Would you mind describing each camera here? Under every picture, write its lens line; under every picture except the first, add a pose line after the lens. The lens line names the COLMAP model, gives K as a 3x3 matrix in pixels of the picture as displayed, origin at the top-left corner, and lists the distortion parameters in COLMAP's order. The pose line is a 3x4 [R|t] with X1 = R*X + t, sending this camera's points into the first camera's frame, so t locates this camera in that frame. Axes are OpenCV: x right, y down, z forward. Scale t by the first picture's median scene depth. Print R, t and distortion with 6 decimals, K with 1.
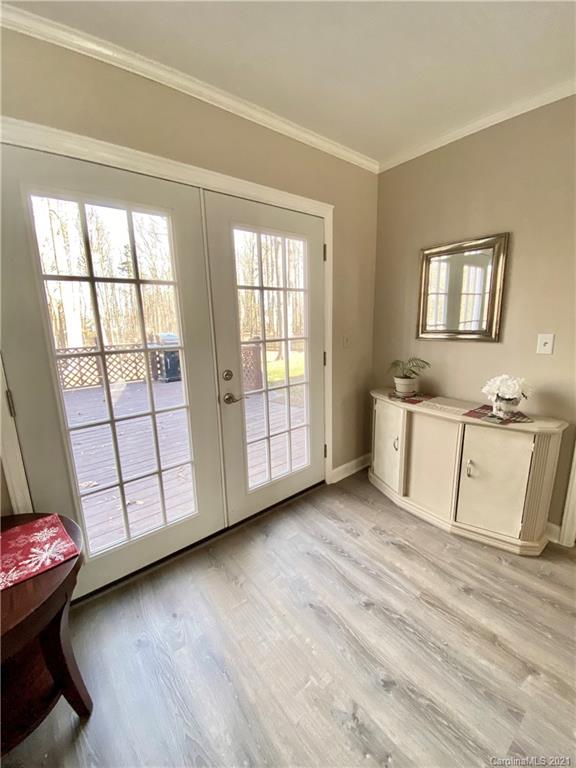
lens RADIAL K [[314.9, 0, 288.0], [0, 314.9, 384.0], [0, 0, 1]] dist [0.016611, -0.019198]
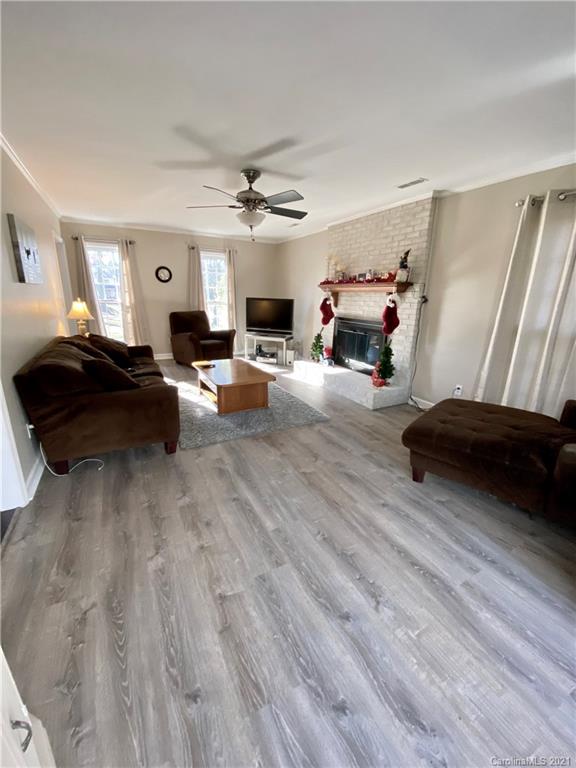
lens RADIAL K [[314.9, 0, 288.0], [0, 314.9, 384.0], [0, 0, 1]] dist [0.016611, -0.019198]
pose [[-0.982182, -0.048999, 0.181434, 0.323873], [0.038774, 0.891810, 0.450746, -0.333671], [-0.183891, 0.449749, -0.874019, 1.519232]]
